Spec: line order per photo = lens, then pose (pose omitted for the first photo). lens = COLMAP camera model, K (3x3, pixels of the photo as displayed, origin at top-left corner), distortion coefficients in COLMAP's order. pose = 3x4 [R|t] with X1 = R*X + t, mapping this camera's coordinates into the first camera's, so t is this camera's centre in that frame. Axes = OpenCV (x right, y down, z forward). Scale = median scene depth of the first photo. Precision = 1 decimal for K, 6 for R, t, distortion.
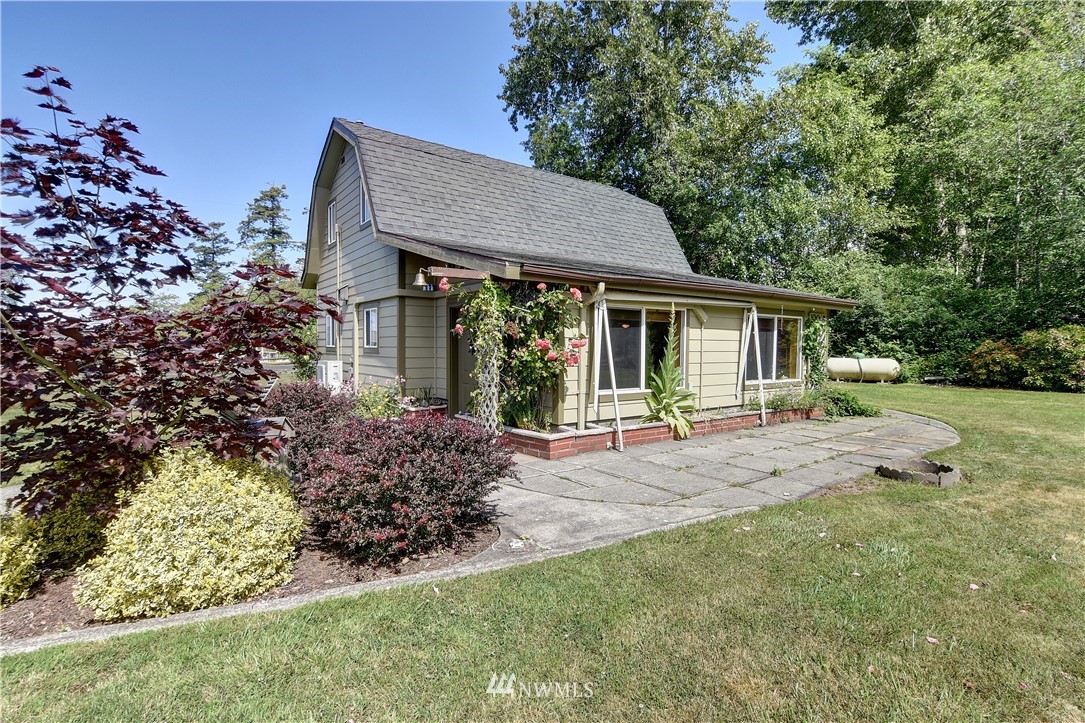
lens RADIAL K [[523.0, 0, 542.5], [0, 523.0, 361.5], [0, 0, 1]] dist [0.000633, -0.005644]
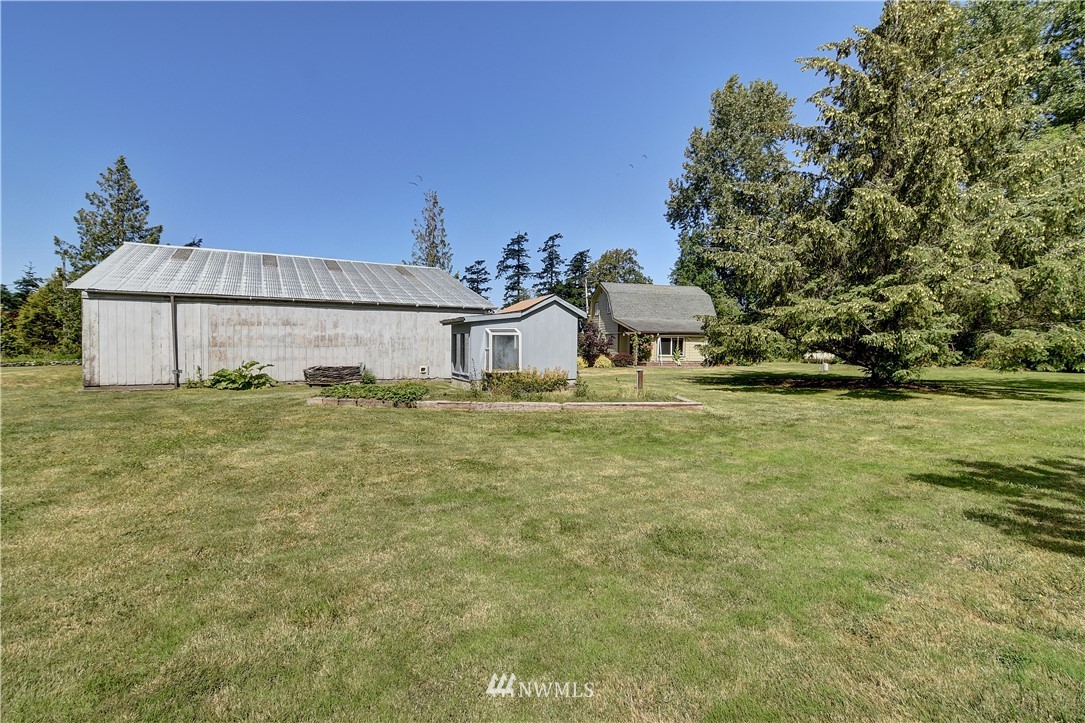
lens RADIAL K [[523.0, 0, 542.5], [0, 523.0, 361.5], [0, 0, 1]] dist [0.000633, -0.005644]
pose [[0.930763, 0.015230, -0.365305, 0.208785], [-0.017638, 0.999839, -0.003258, 0.036284], [0.365197, 0.009476, 0.930882, -0.940747]]
